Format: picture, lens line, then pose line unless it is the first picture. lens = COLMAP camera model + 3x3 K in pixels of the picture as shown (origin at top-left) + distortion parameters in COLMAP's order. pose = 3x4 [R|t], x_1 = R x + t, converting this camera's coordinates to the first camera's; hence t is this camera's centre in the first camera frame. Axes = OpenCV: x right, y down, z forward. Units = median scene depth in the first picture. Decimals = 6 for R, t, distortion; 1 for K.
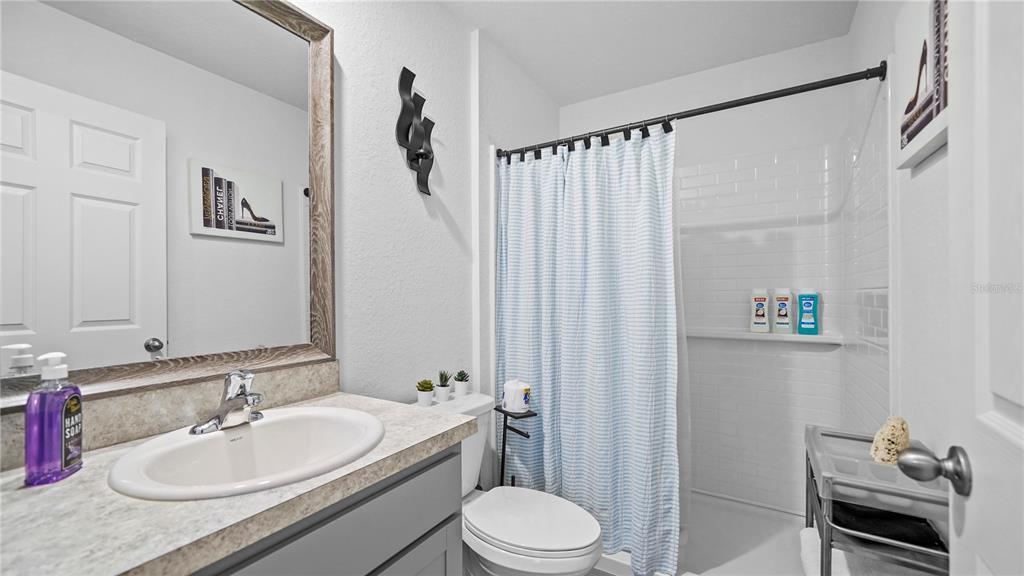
lens RADIAL K [[410.1, 0, 508.5], [0, 410.1, 292.3], [0, 0, 1]] dist [-0.000964, 0.000099]
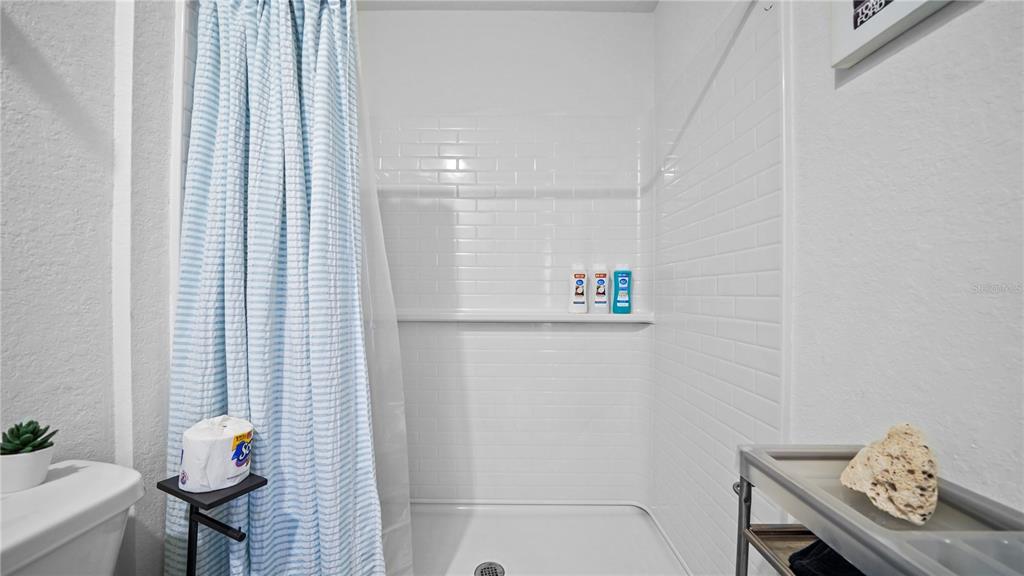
lens RADIAL K [[368.0, 0, 512.7], [0, 368.0, 288.6], [0, 0, 1]] dist [-0.001283, -0.000044]
pose [[0.855965, 0.015380, 0.516805, 0.079737], [-0.014060, 0.999880, -0.006470, 0.055214], [-0.516843, -0.001728, 0.856079, 0.411449]]
